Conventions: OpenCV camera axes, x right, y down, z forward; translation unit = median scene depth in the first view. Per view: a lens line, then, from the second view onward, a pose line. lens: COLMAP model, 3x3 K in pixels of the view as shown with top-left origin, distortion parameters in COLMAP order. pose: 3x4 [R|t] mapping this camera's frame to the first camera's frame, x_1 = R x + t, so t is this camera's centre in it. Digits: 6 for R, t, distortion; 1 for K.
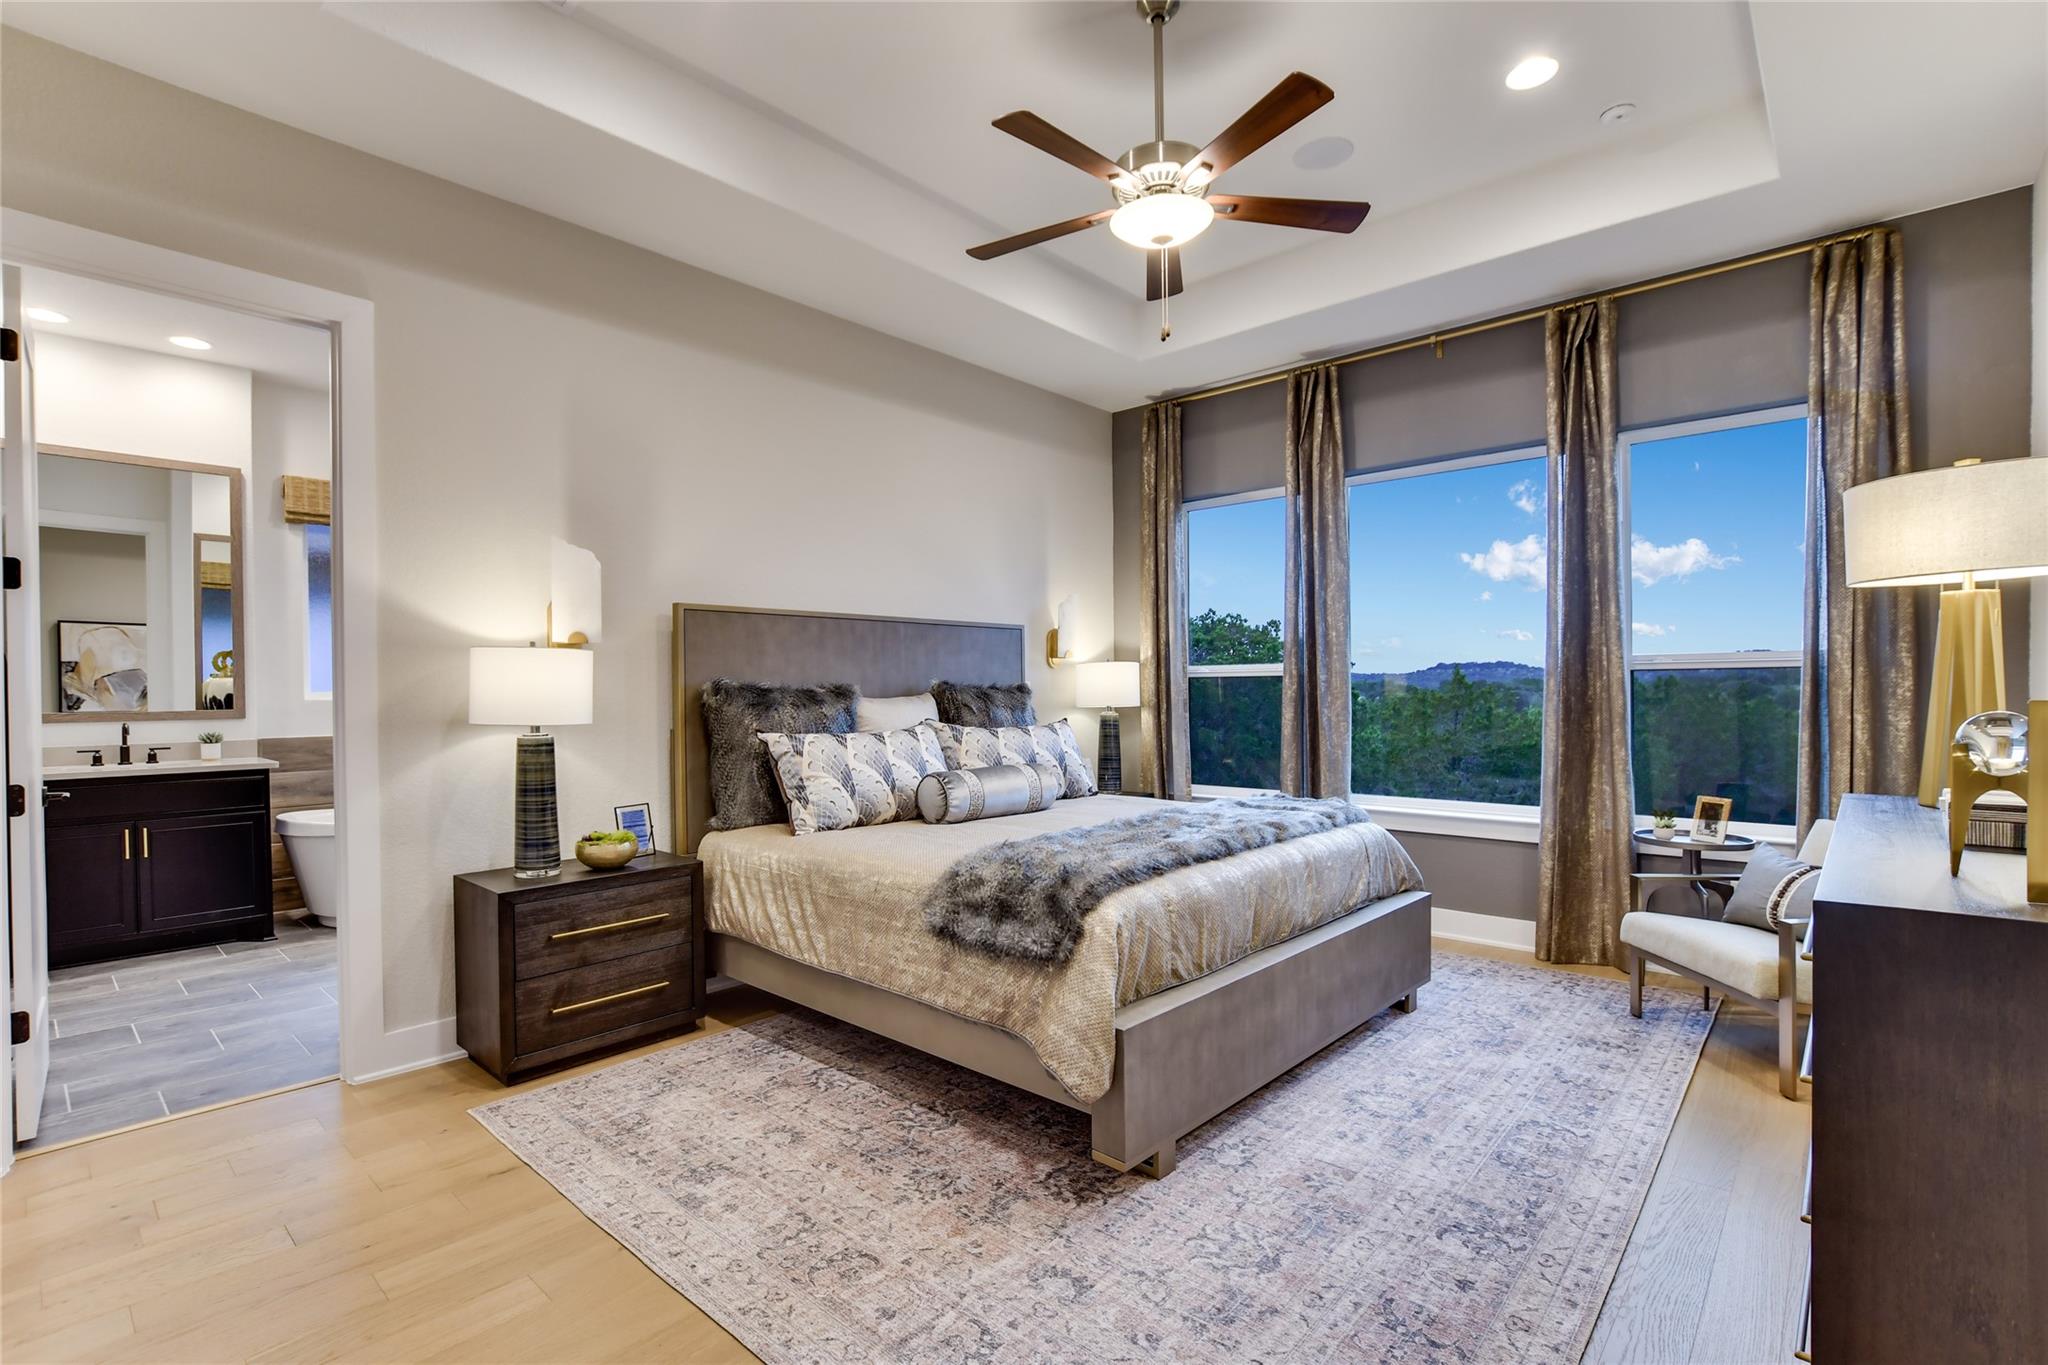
lens RADIAL K [[945.3, 0, 1020.8], [0, 945.3, 703.5], [0, 0, 1]] dist [-0.012832, 0.000220]
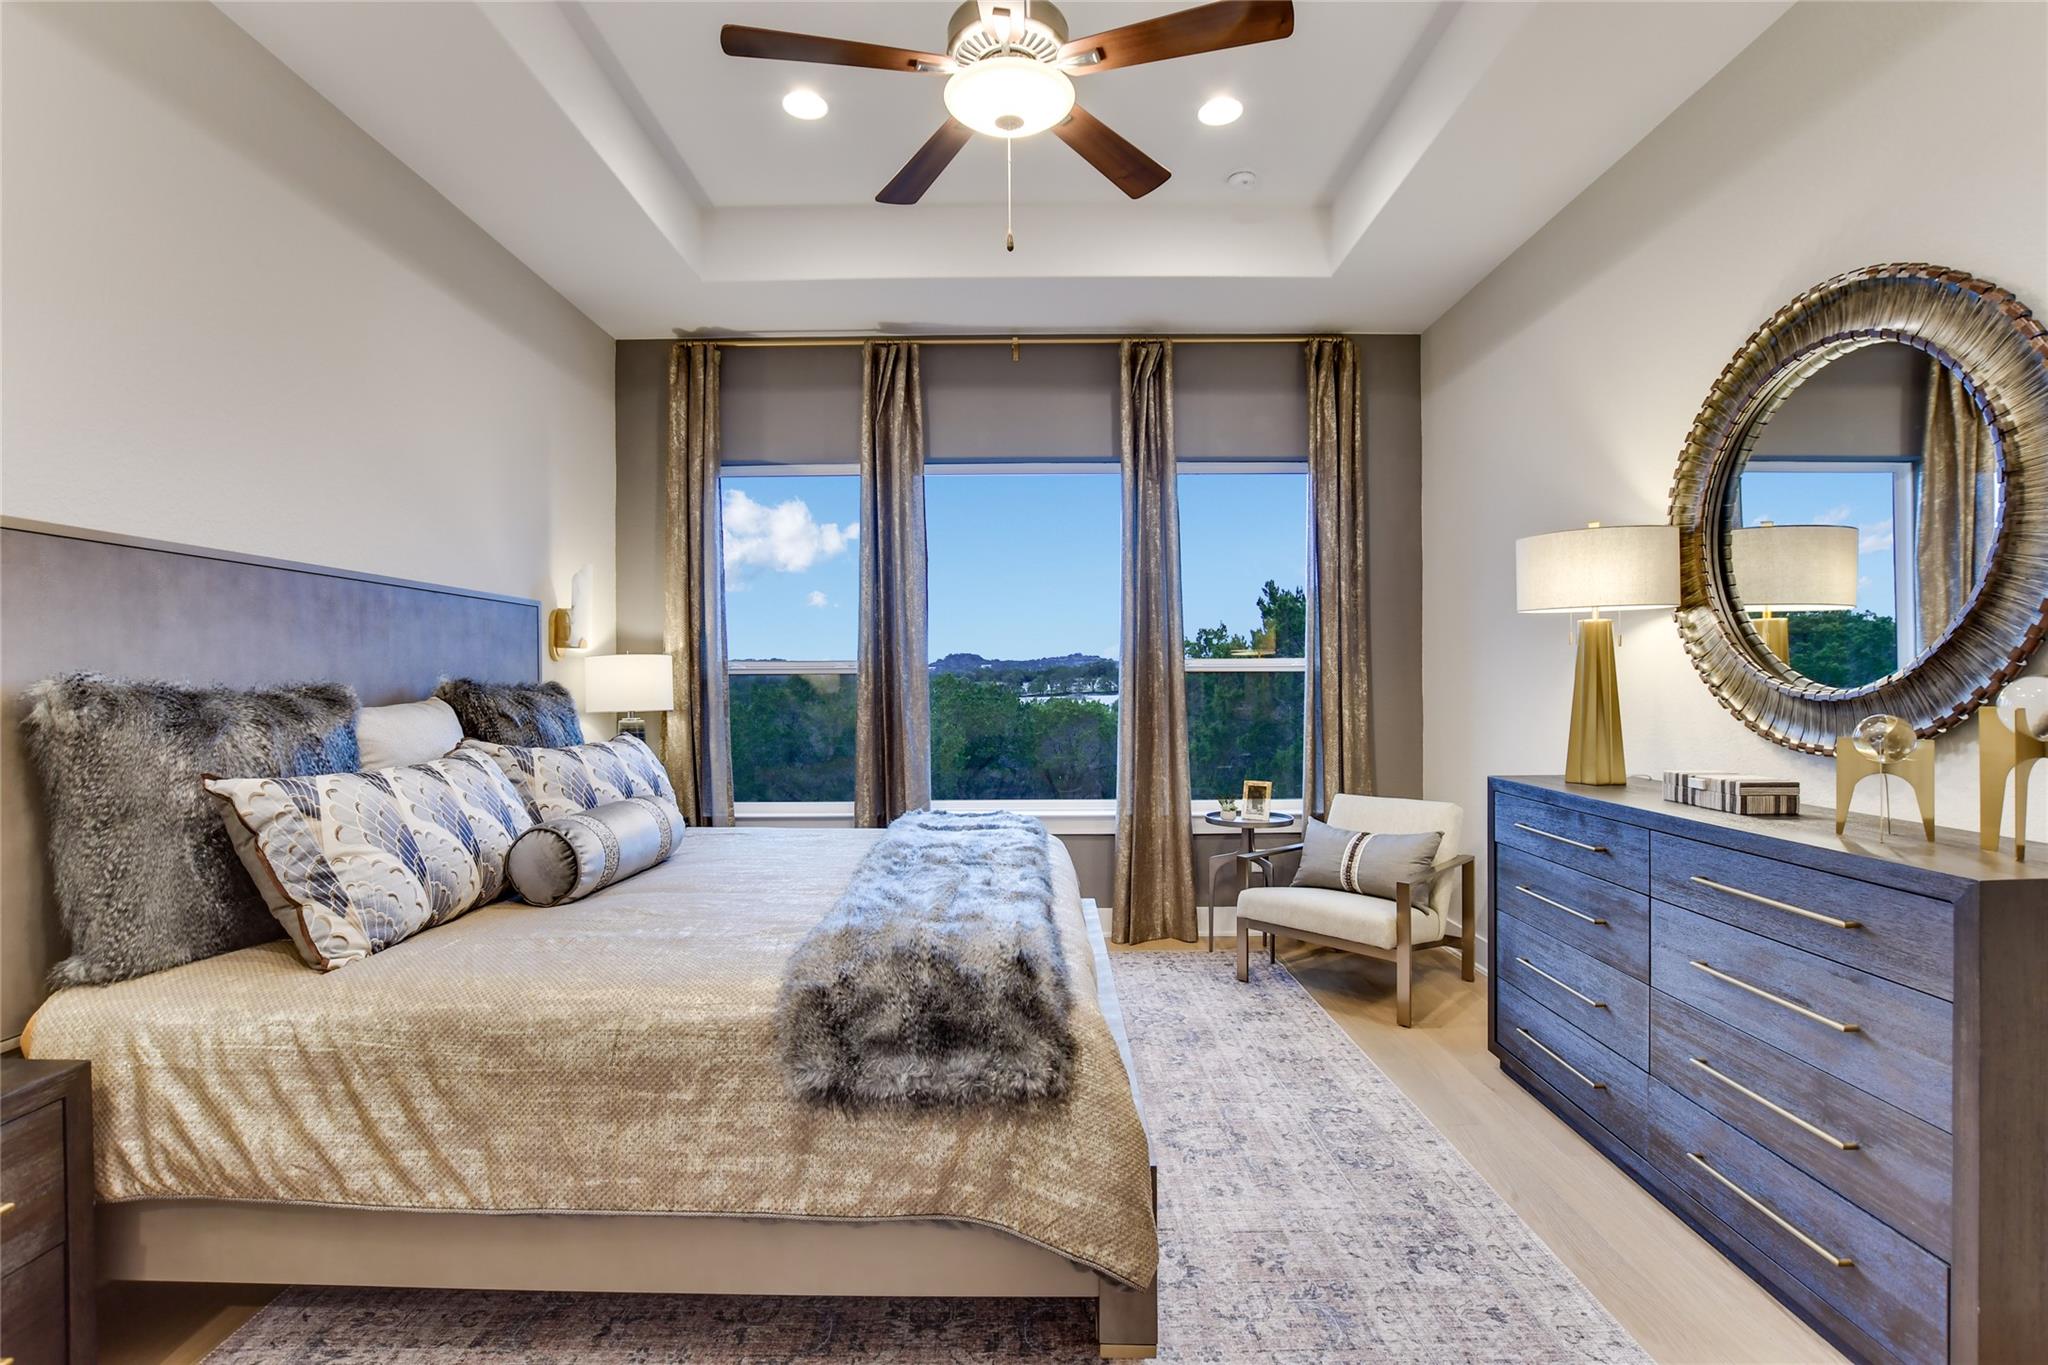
lens RADIAL K [[937.0, 0, 1024.0], [0, 937.0, 682.5], [0, 0, 1]] dist [-0.032594, 0.003957]
pose [[0.742977, 0.002786, 0.669312, -0.278531], [0.009603, 0.999844, -0.014822, -0.009958], [-0.669248, 0.017440, 0.742834, 0.330657]]
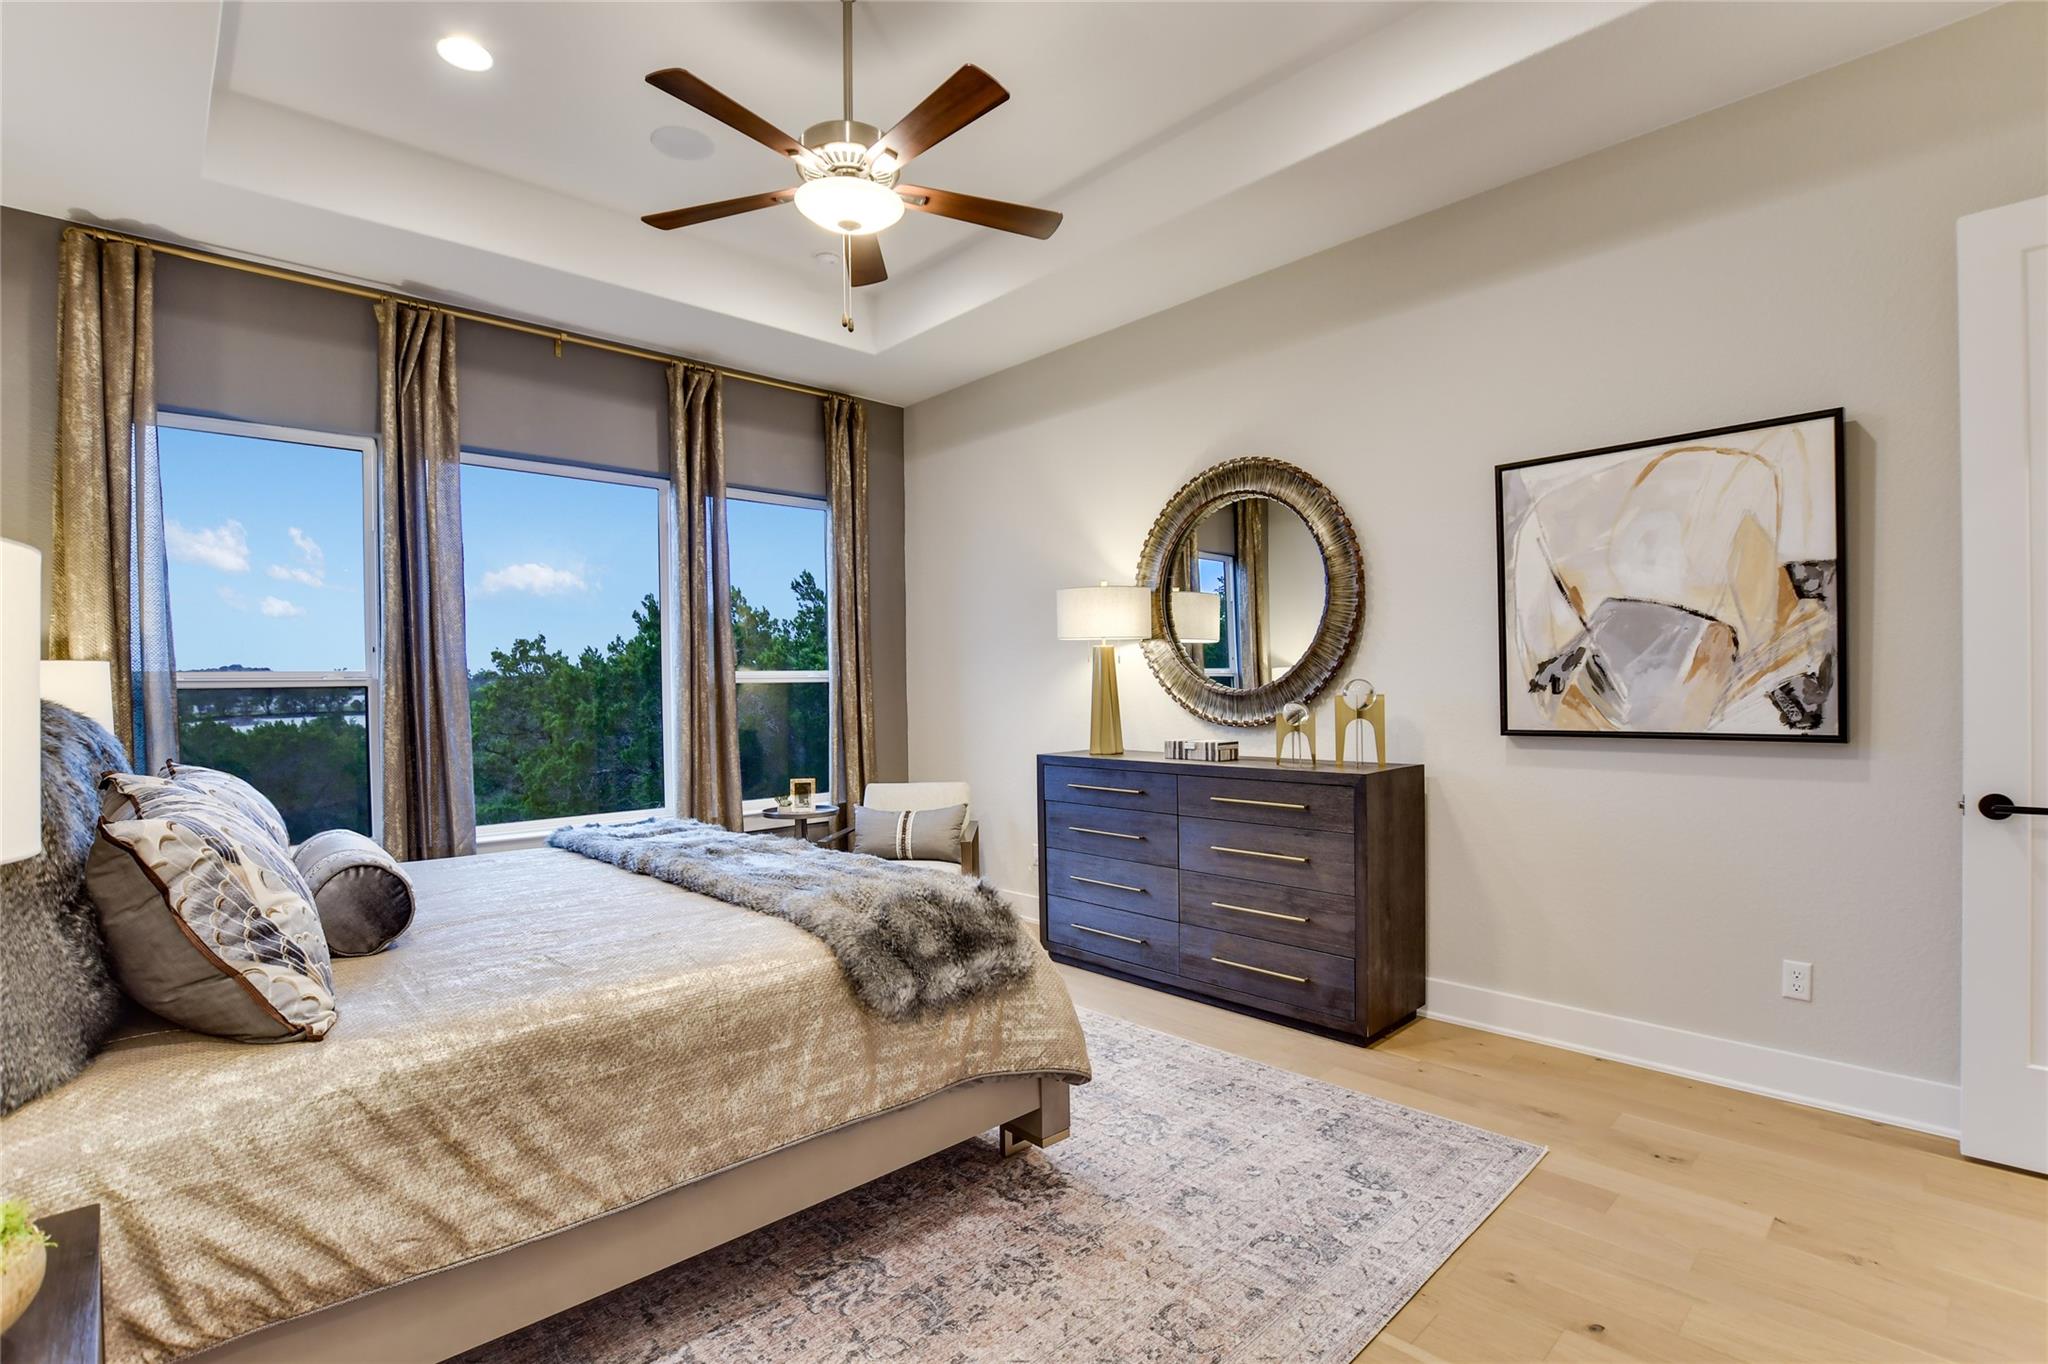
lens RADIAL K [[950.6, 0, 1026.0], [0, 950.6, 699.9], [0, 0, 1]] dist [-0.035404, 0.004919]
pose [[0.073306, -0.006400, 0.997289, -0.613140], [0.030334, 0.999531, 0.004184, -0.008777], [-0.996848, 0.029945, 0.073466, 0.597030]]
